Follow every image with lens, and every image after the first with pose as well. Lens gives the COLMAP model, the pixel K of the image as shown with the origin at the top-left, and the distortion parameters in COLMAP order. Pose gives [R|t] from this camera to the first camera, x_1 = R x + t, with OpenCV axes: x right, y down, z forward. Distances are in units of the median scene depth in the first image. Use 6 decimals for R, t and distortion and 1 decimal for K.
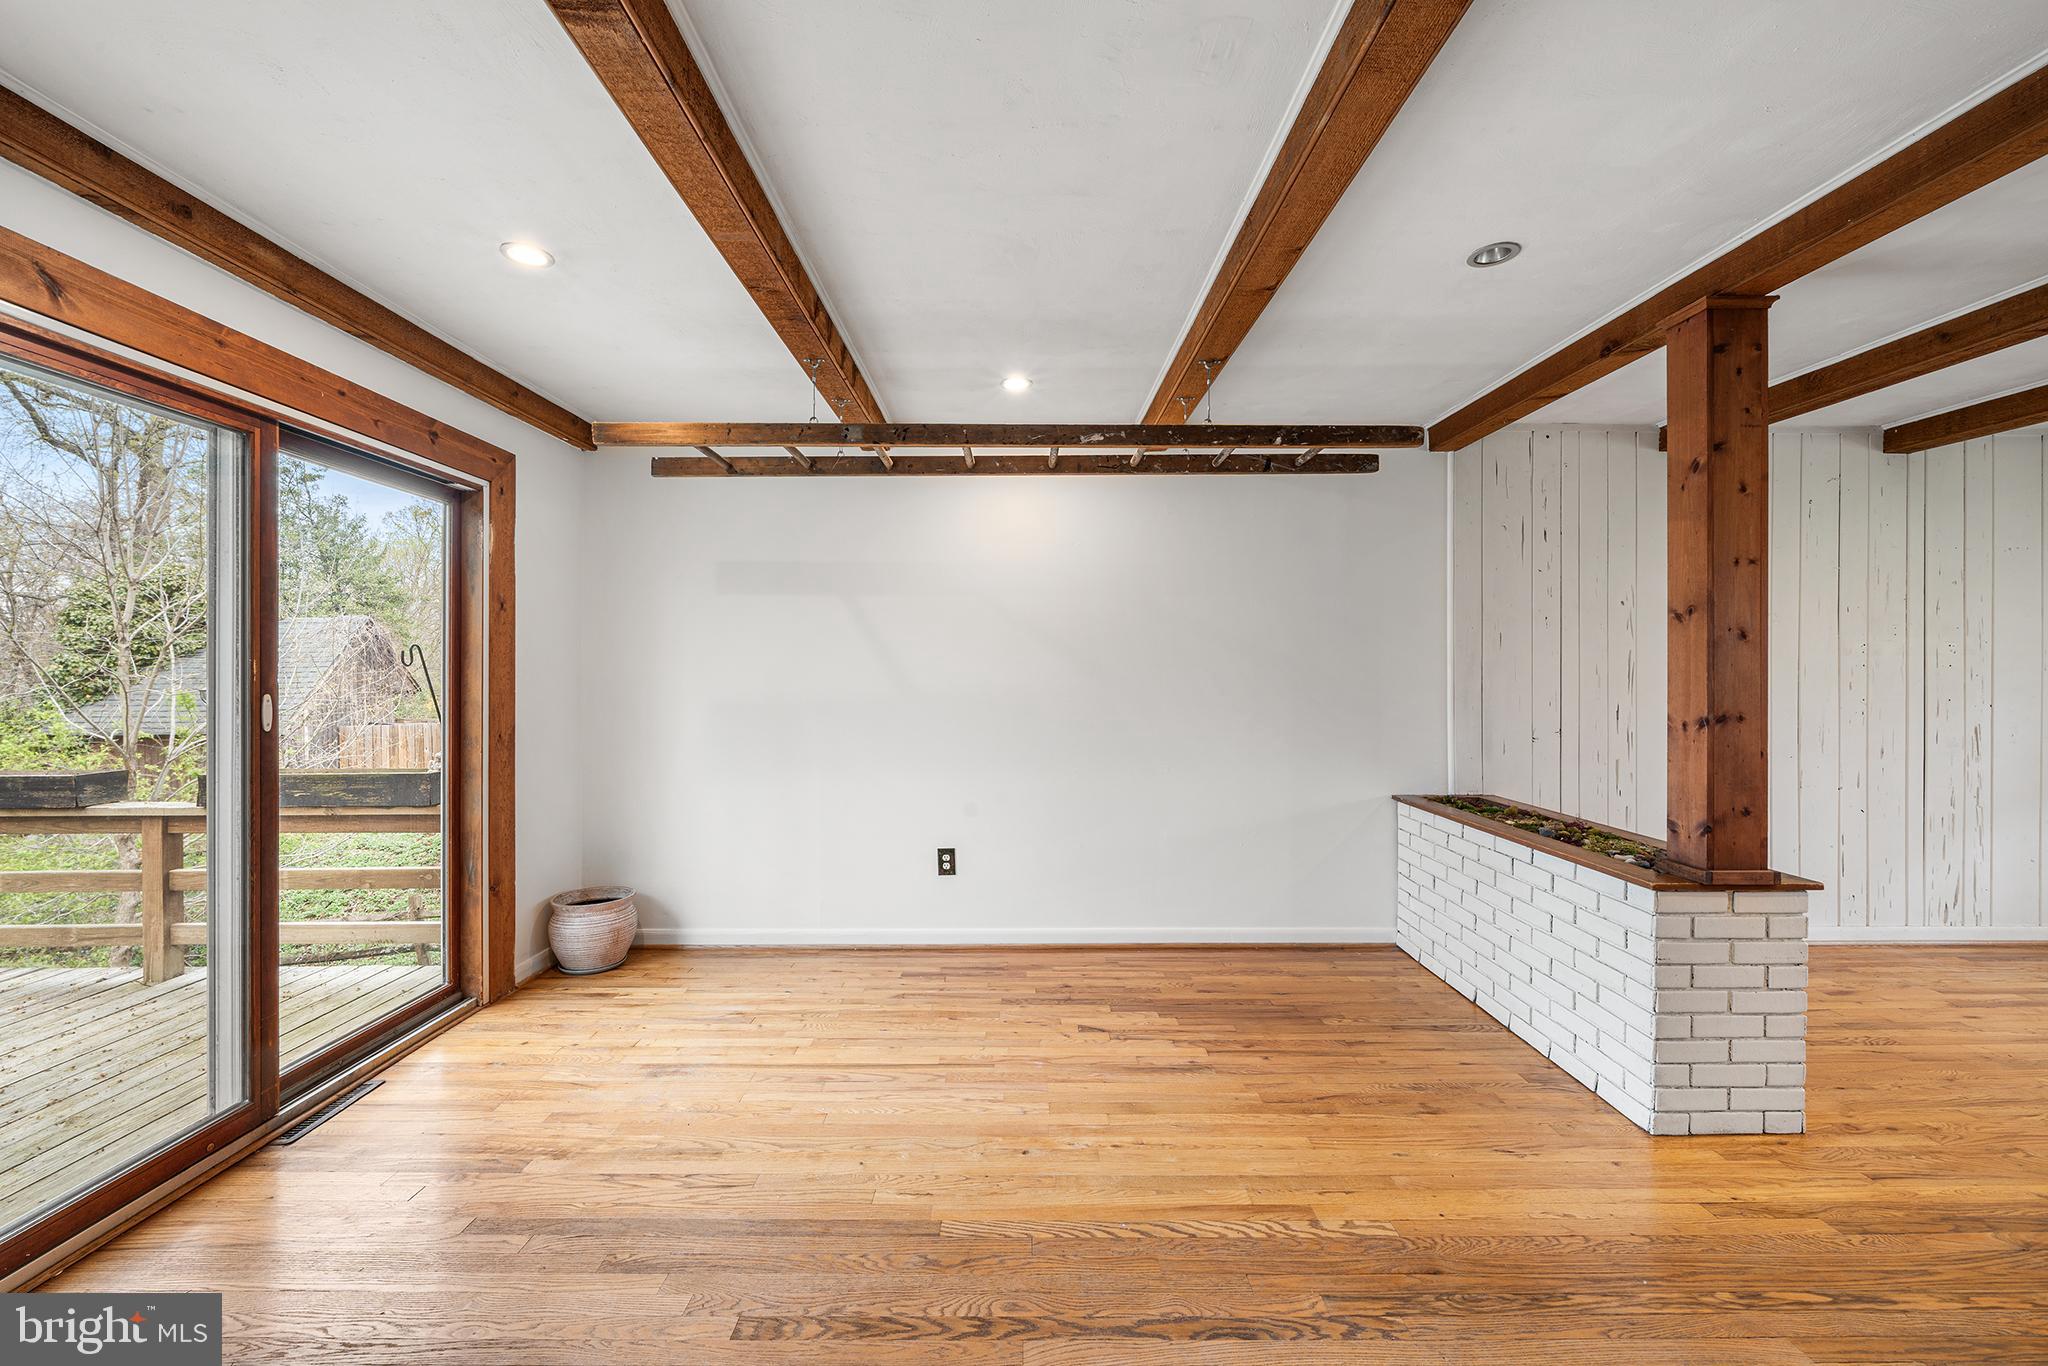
lens RADIAL K [[806.8, 0, 1023.9], [0, 806.8, 680.3], [0, 0, 1]] dist [-0.001648, 0.000121]
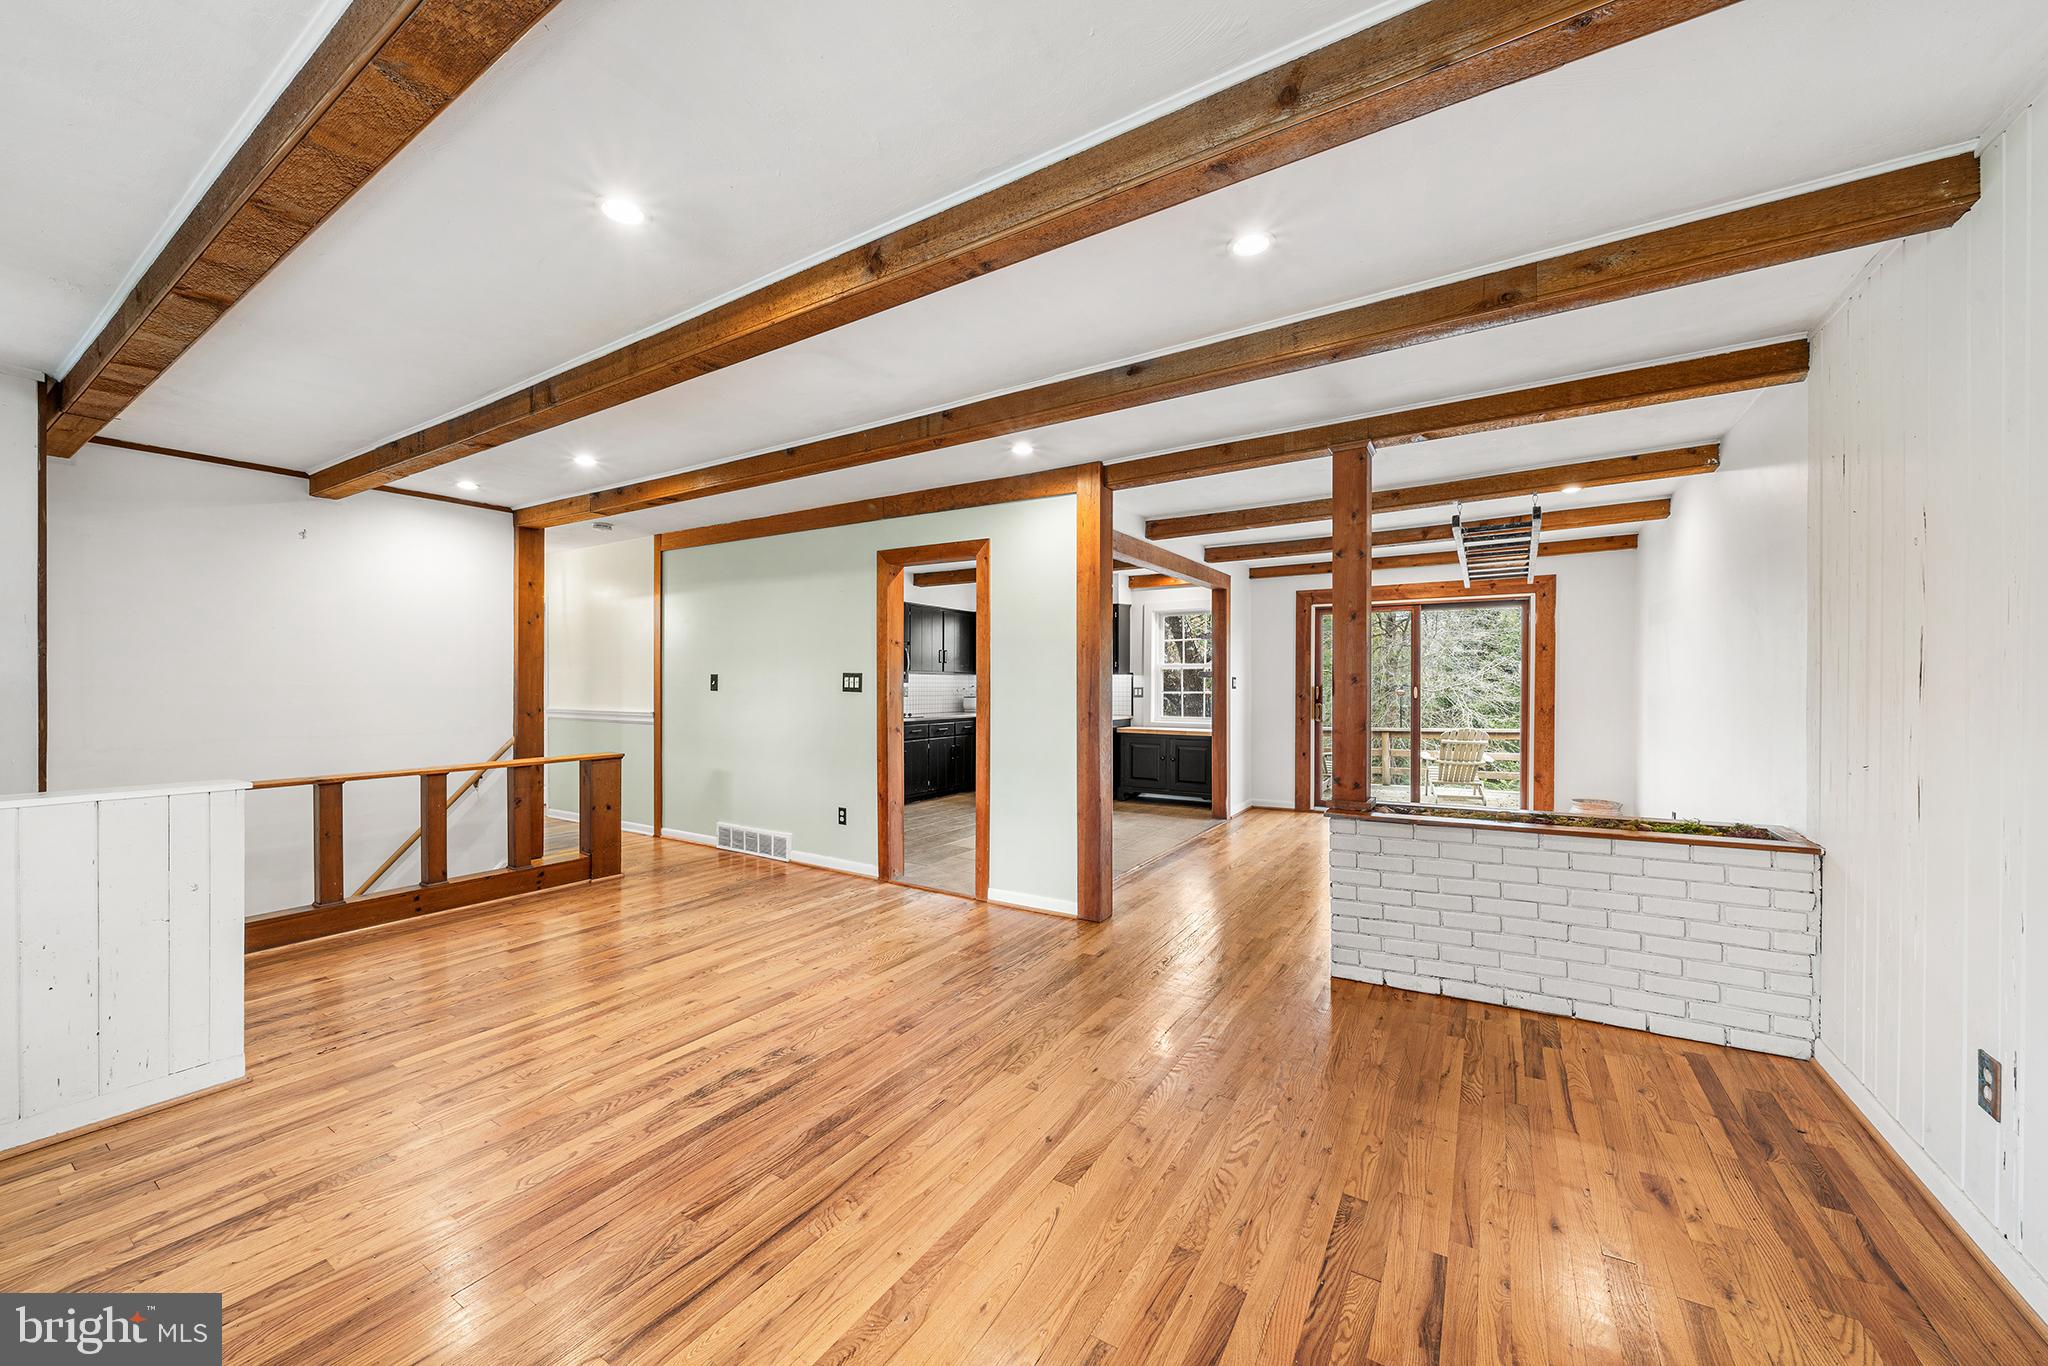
lens RADIAL K [[753.5, 0, 1023.8], [0, 753.5, 690.5], [0, 0, 1]] dist [-0.000300, -0.000155]
pose [[-0.538376, 0.008178, -0.842665, 1.874981], [-0.001060, 0.999946, 0.010382, 0.001271], [0.842704, 0.006483, -0.538338, 0.958944]]
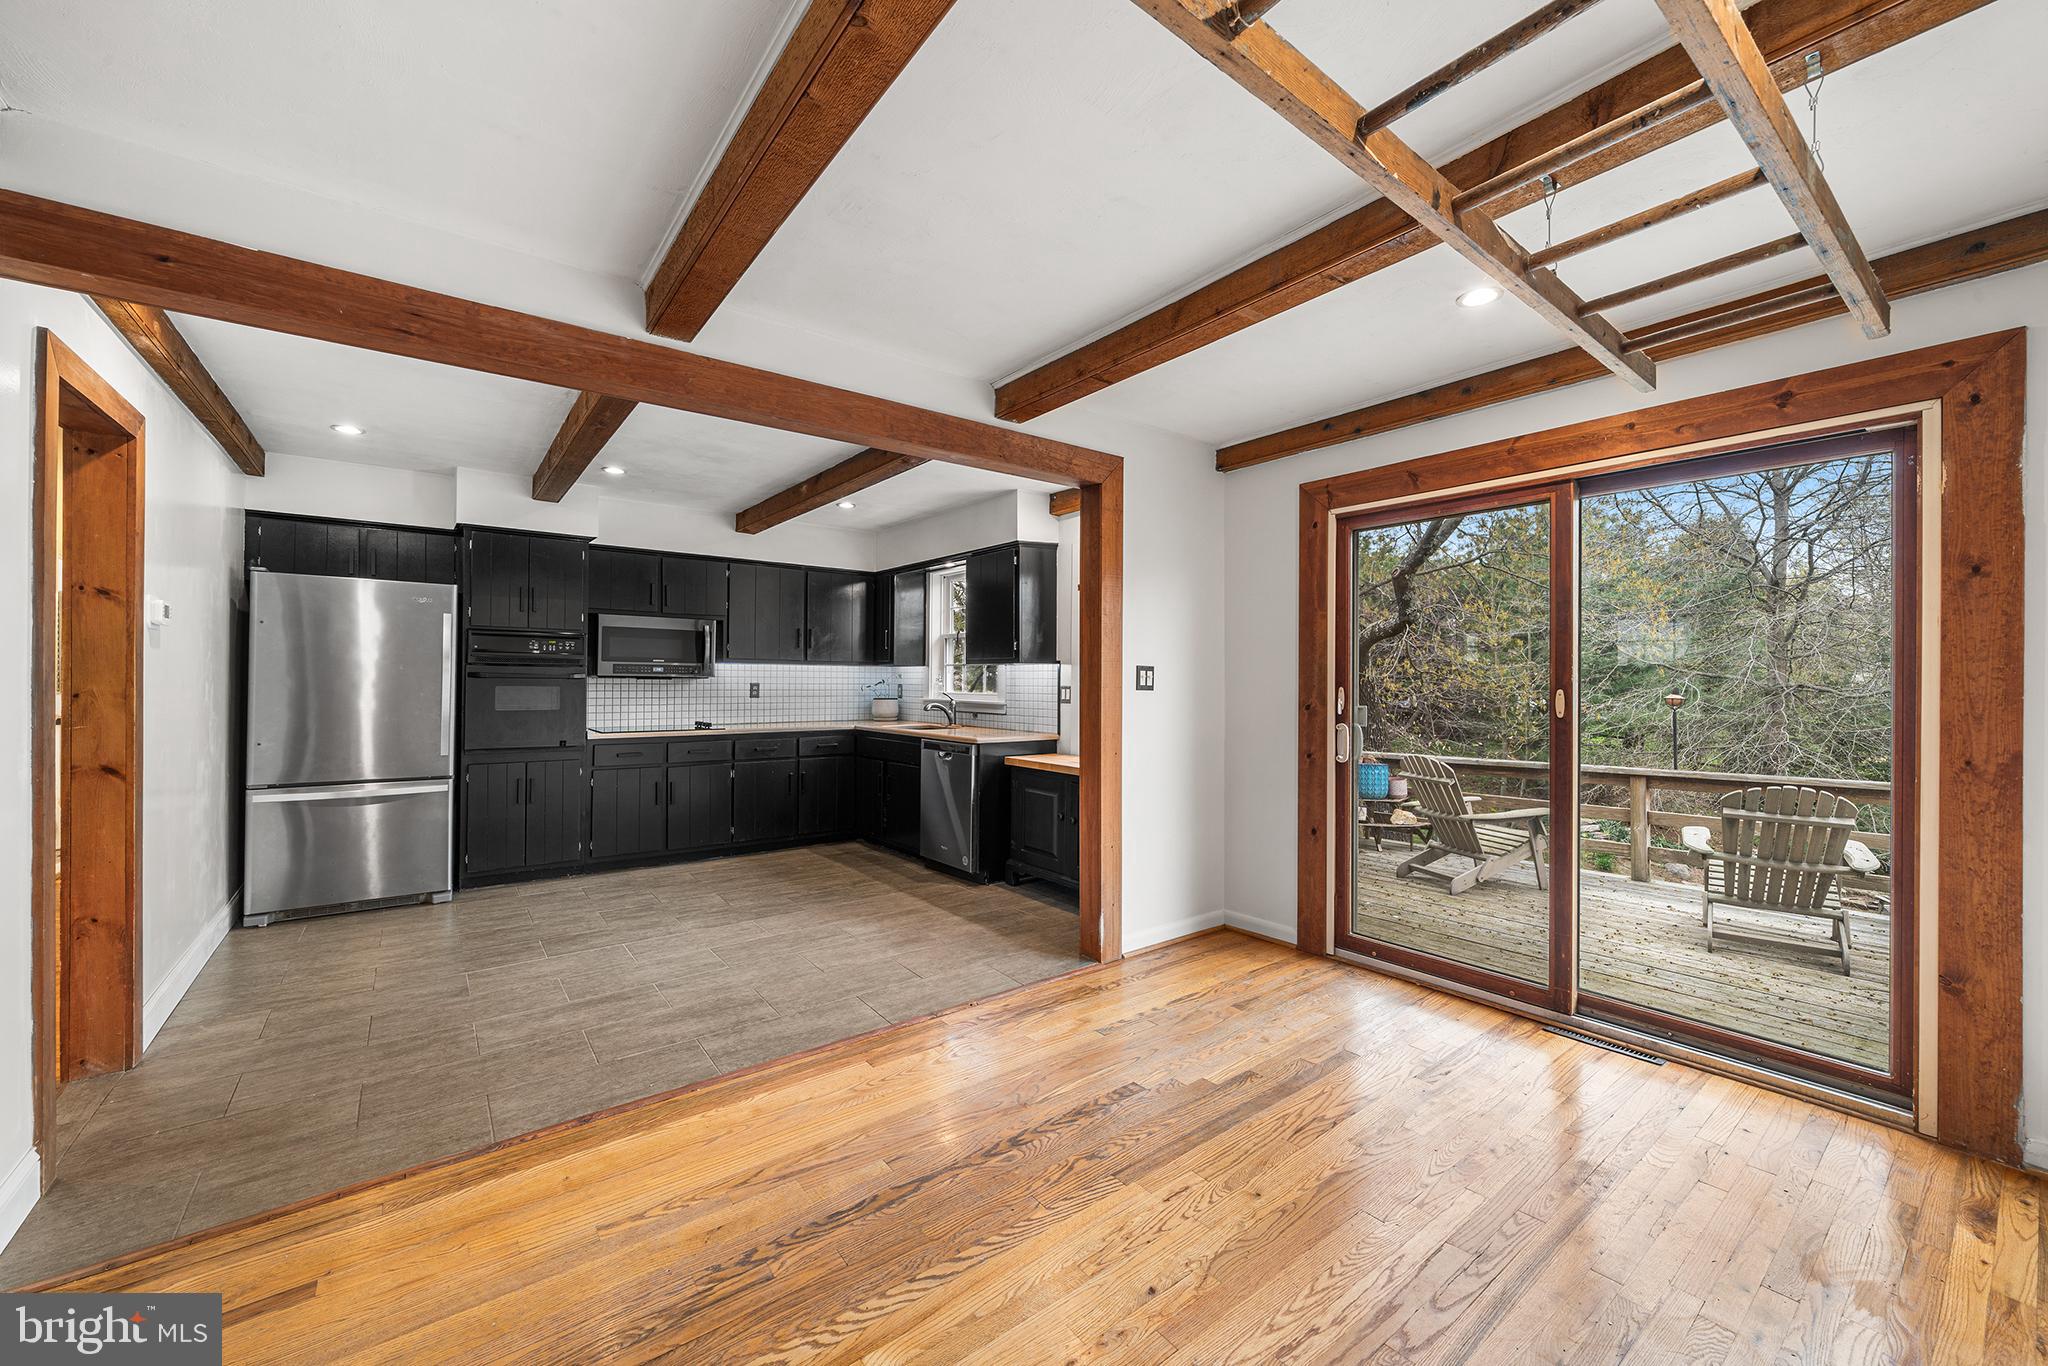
lens RADIAL K [[785.7, 0, 1022.3], [0, 785.7, 675.2], [0, 0, 1]] dist [-0.002276, -0.000154]
pose [[-0.797088, -0.005804, -0.603836, 0.398366], [-0.004953, 0.999983, -0.003073, 0.001377], [0.603843, 0.000542, -0.797103, 1.091569]]
